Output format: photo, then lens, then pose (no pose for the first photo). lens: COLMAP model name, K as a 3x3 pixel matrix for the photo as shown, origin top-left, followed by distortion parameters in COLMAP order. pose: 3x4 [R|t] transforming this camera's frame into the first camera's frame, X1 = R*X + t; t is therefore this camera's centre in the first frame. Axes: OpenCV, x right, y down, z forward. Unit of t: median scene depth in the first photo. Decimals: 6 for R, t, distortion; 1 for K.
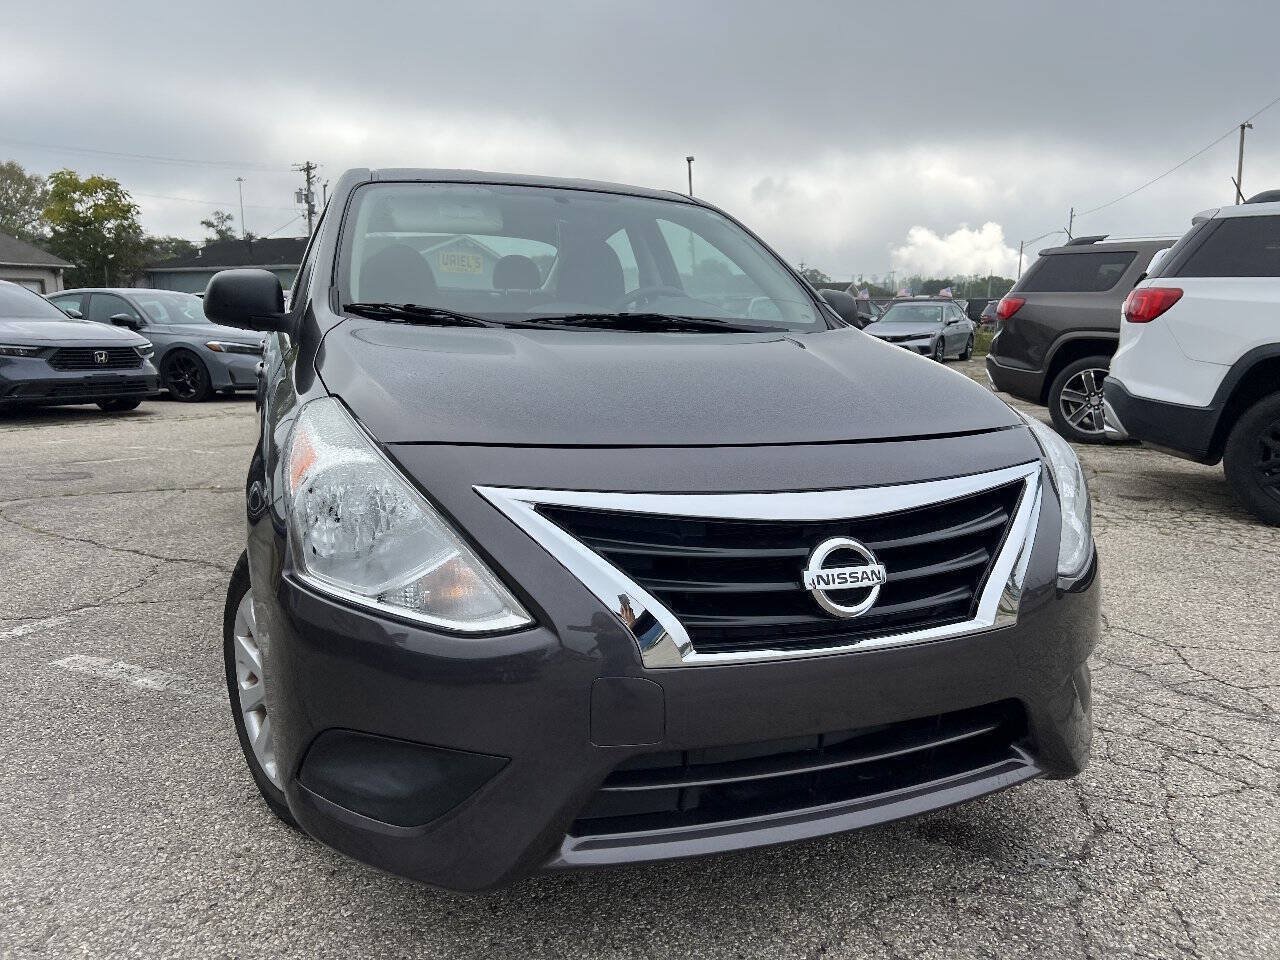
lens RADIAL K [[959.3, 0, 649.3], [0, 959.3, 490.1], [0, 0, 1]] dist [0.047253, -0.051389]
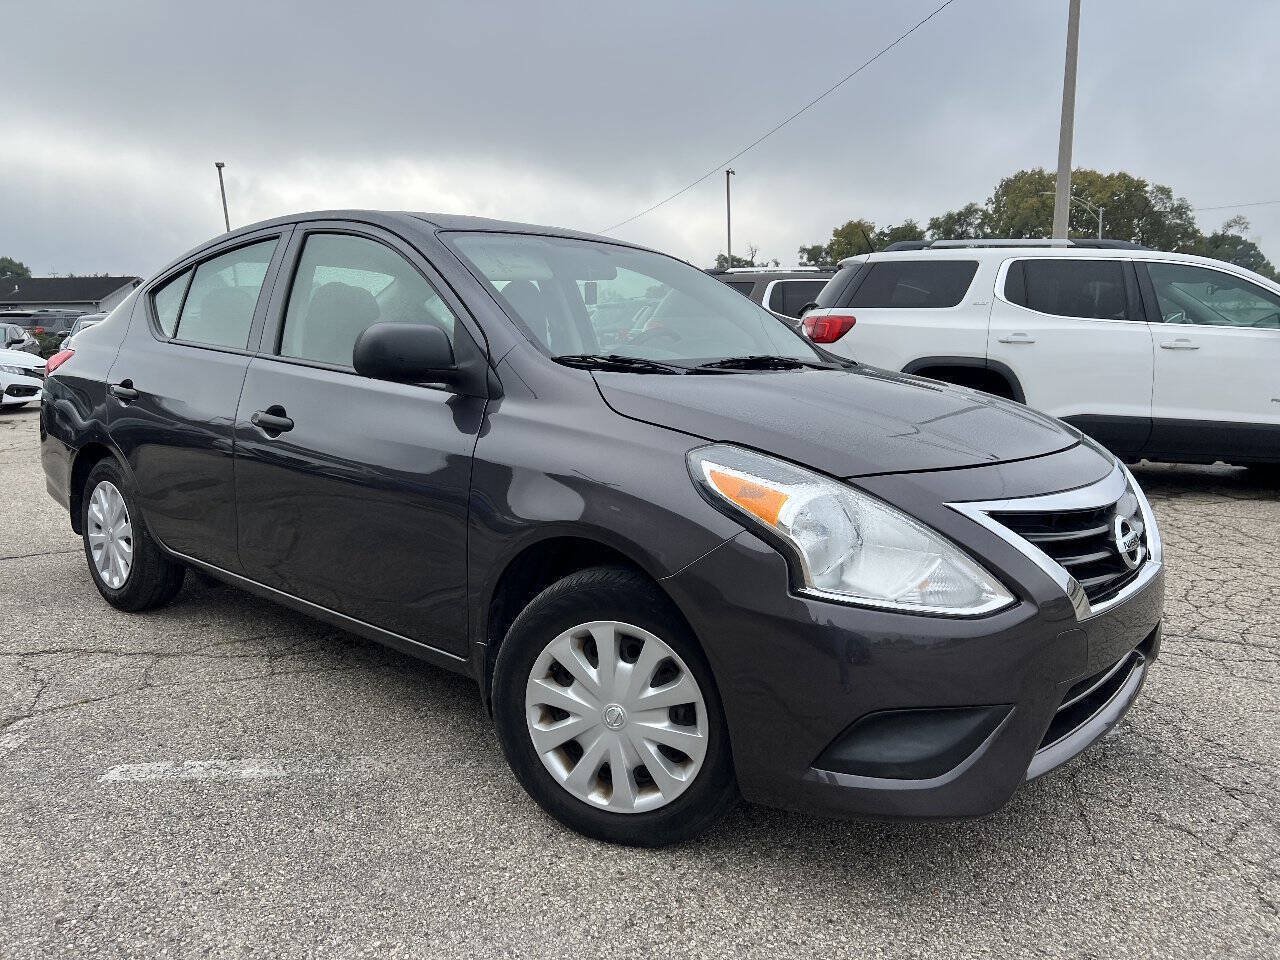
lens RADIAL K [[959.3, 0, 638.5], [0, 959.3, 478.5], [0, 0, 1]] dist [0.047253, -0.051389]
pose [[0.883754, -0.084681, 0.460226, -0.725708], [0.096012, 0.995379, -0.001219, -0.048382], [-0.457996, 0.045265, 0.887801, 0.024392]]
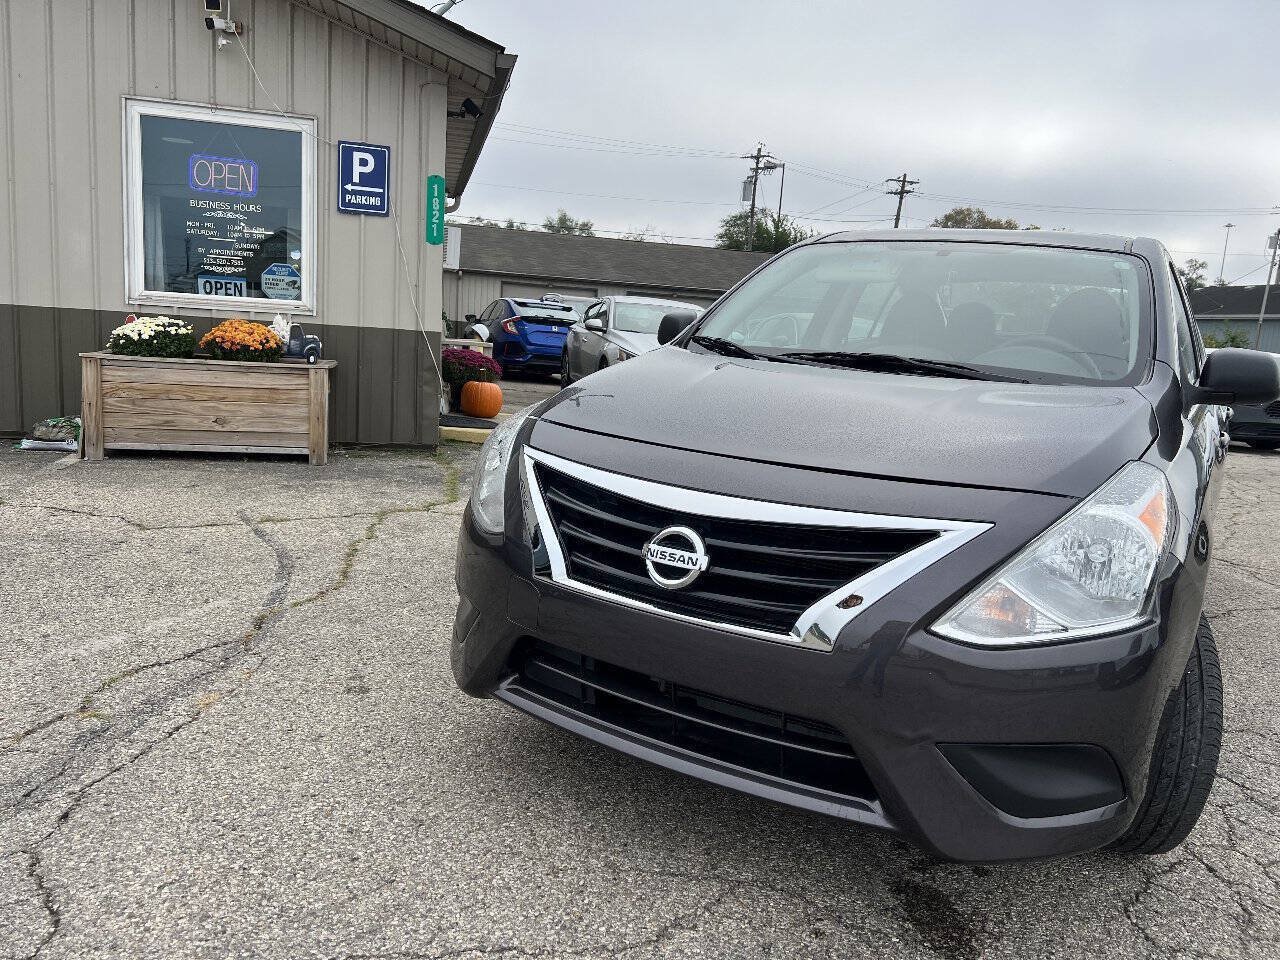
lens RADIAL K [[958.1, 0, 651.7], [0, 958.1, 486.8], [0, 0, 1]] dist [0.045306, -0.045591]
pose [[0.612974, 0.166382, -0.772386, 0.742357], [-0.205106, 0.977572, 0.047808, -0.034441], [0.763017, 0.129116, 0.633351, 0.116592]]
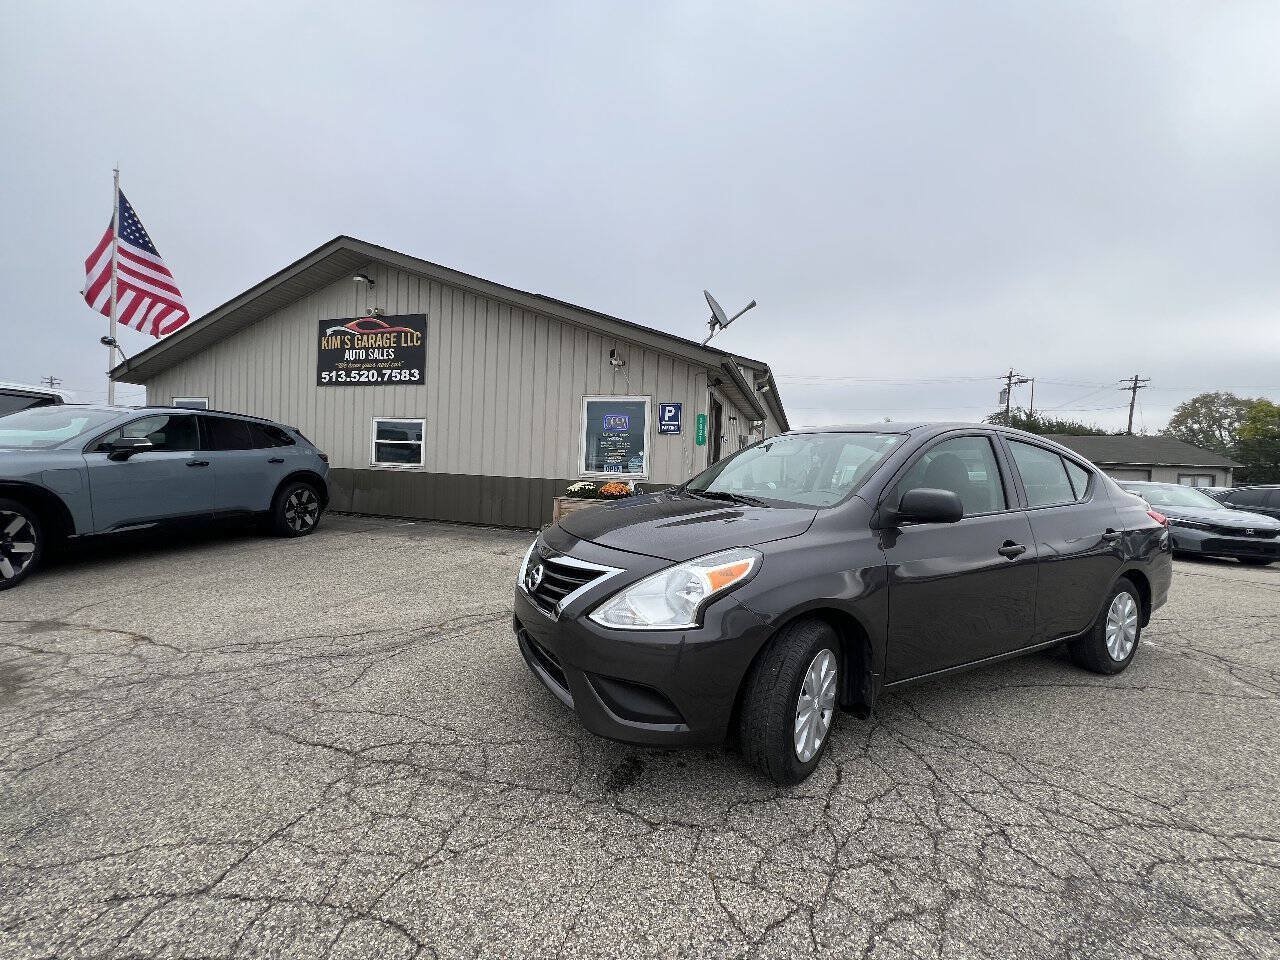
lens RADIAL K [[509.6, 0, 643.3], [0, 509.6, 478.8], [0, 0, 1]] dist [-0.002684, 0.000017]
pose [[0.111622, 0.019648, -0.993556, 1.168316], [-0.219246, 0.975655, -0.005338, -0.174583], [0.969263, 0.218429, 0.113213, 0.704330]]
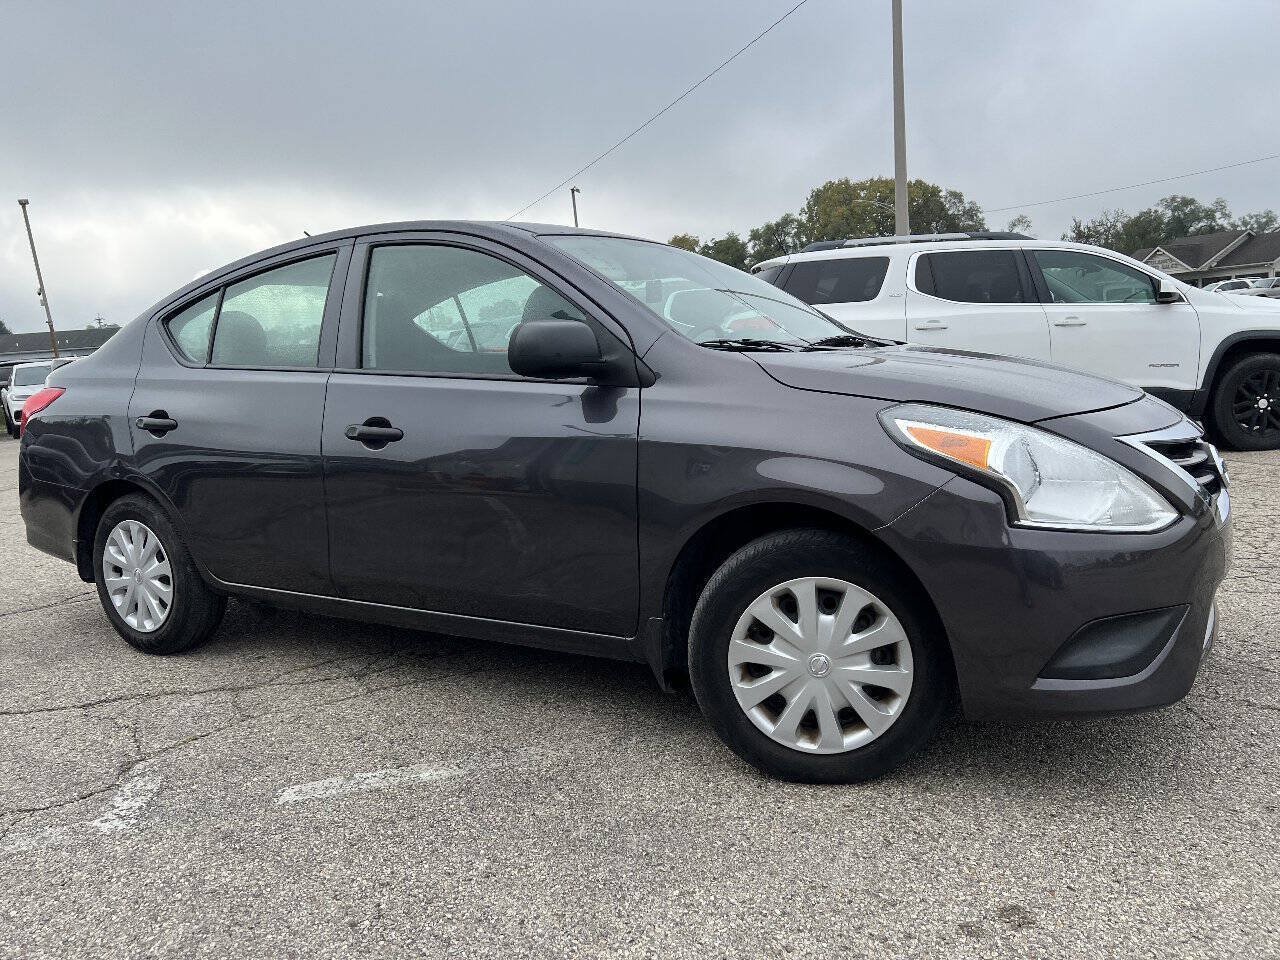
lens RADIAL K [[959.3, 0, 643.2], [0, 959.3, 485.2], [0, 0, 1]] dist [0.047253, -0.051389]
pose [[0.784889, -0.152051, 0.600691, -1.056534], [0.183546, 0.982970, 0.008987, -0.050401], [-0.591827, 0.103201, 0.799431, 0.156638]]
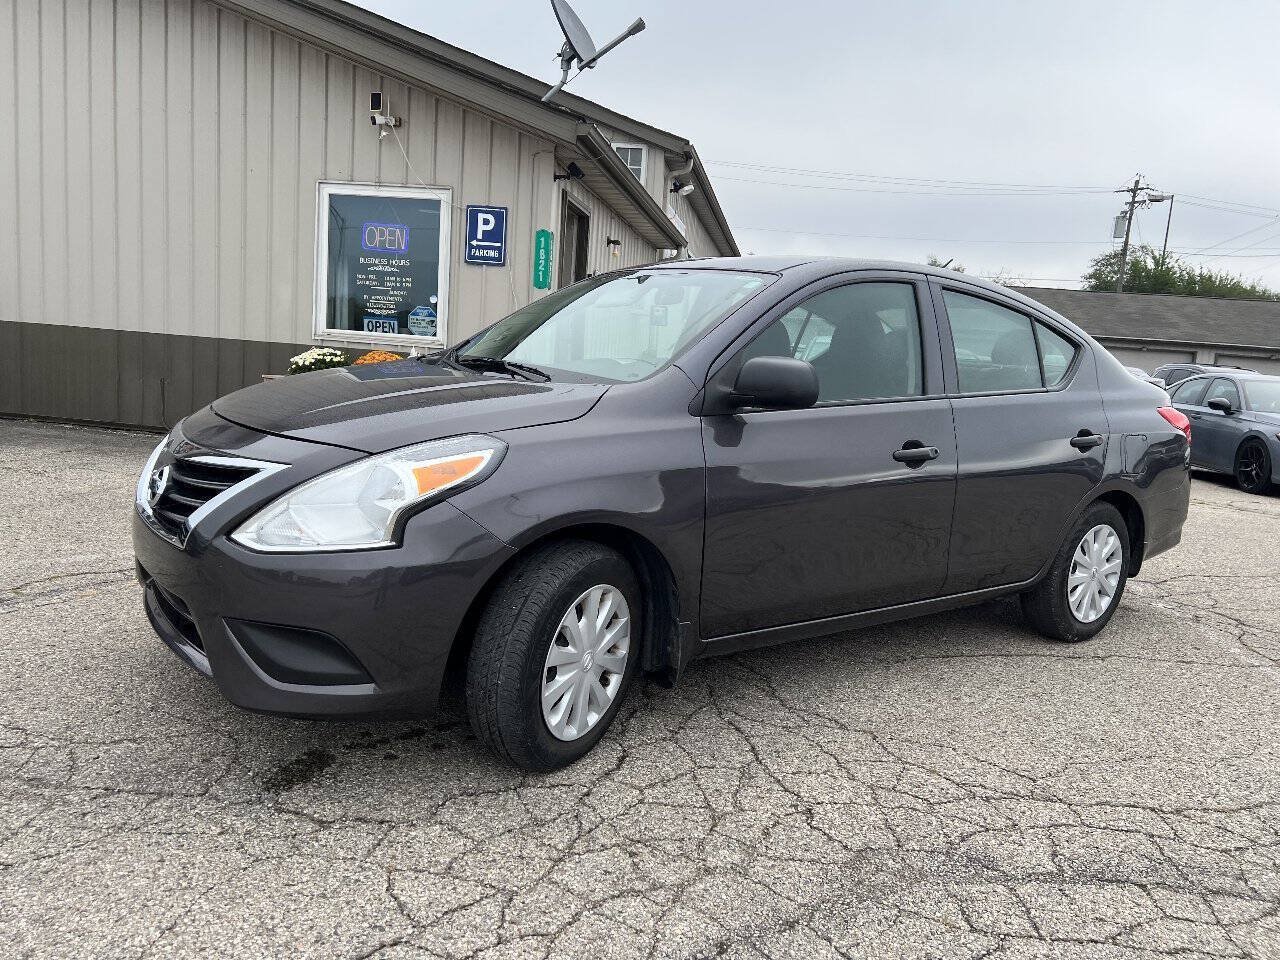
lens RADIAL K [[959.3, 0, 646.0], [0, 959.3, 488.4], [0, 0, 1]] dist [0.047253, -0.051389]
pose [[0.271372, 0.154142, -0.950051, 1.418652], [-0.242459, 0.966207, 0.087508, -0.184370], [0.931435, 0.206601, 0.299575, 0.855307]]
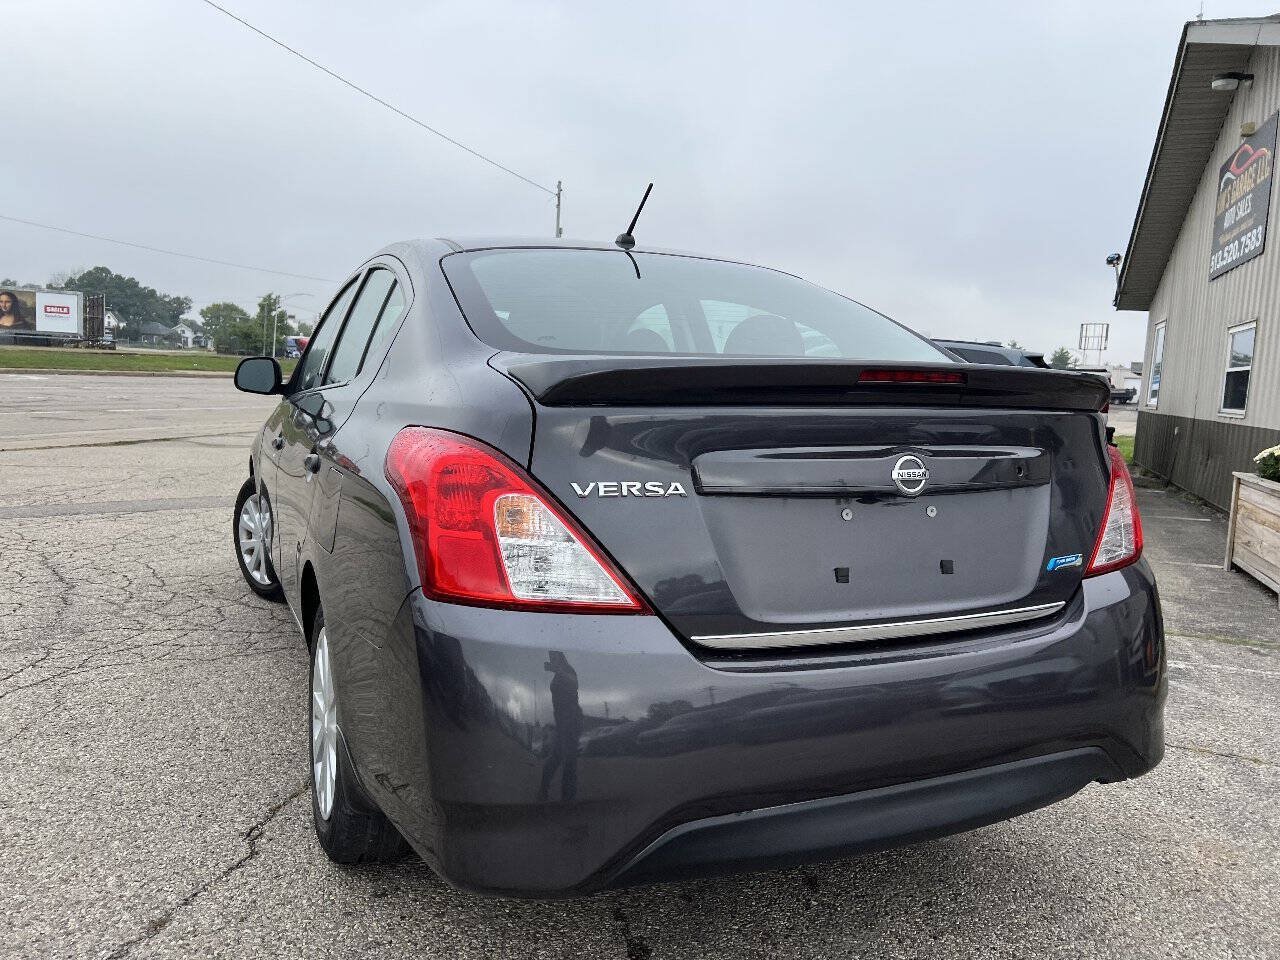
lens RADIAL K [[959.3, 0, 646.4], [0, 959.3, 482.2], [0, 0, 1]] dist [0.047253, -0.051389]
pose [[-0.996268, -0.043144, -0.074764, -0.293679], [-0.062811, 0.956450, 0.285058, -0.607524], [0.059209, 0.288690, -0.955590, 3.126221]]
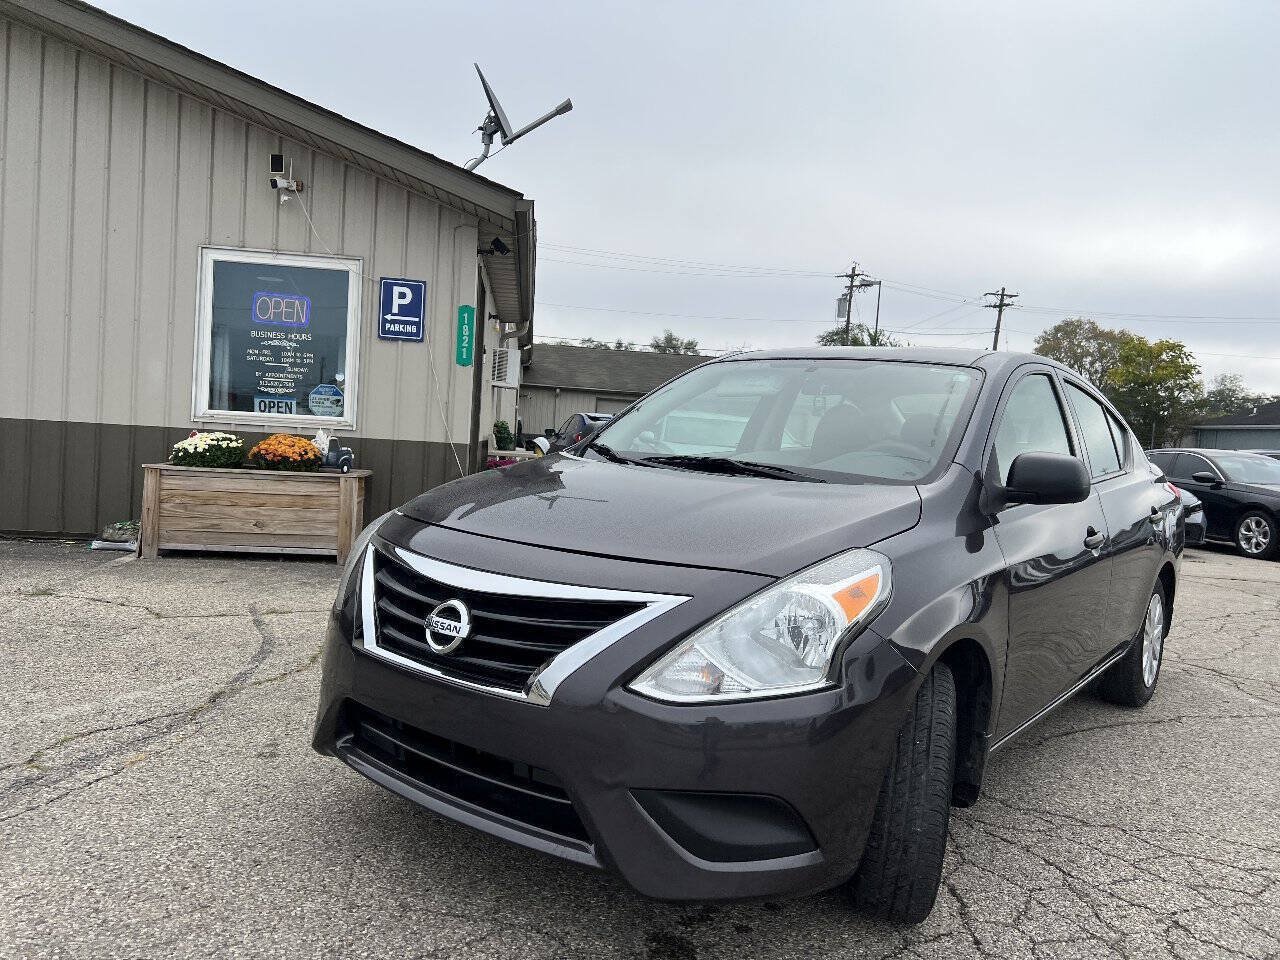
lens RADIAL K [[958.1, 0, 651.9], [0, 958.1, 476.9], [0, 0, 1]] dist [0.045306, -0.045591]
pose [[0.521145, 0.066385, -0.850882, 1.050479], [-0.210594, 0.976145, -0.052826, -0.079139], [0.827078, 0.206720, 0.522694, 0.291724]]
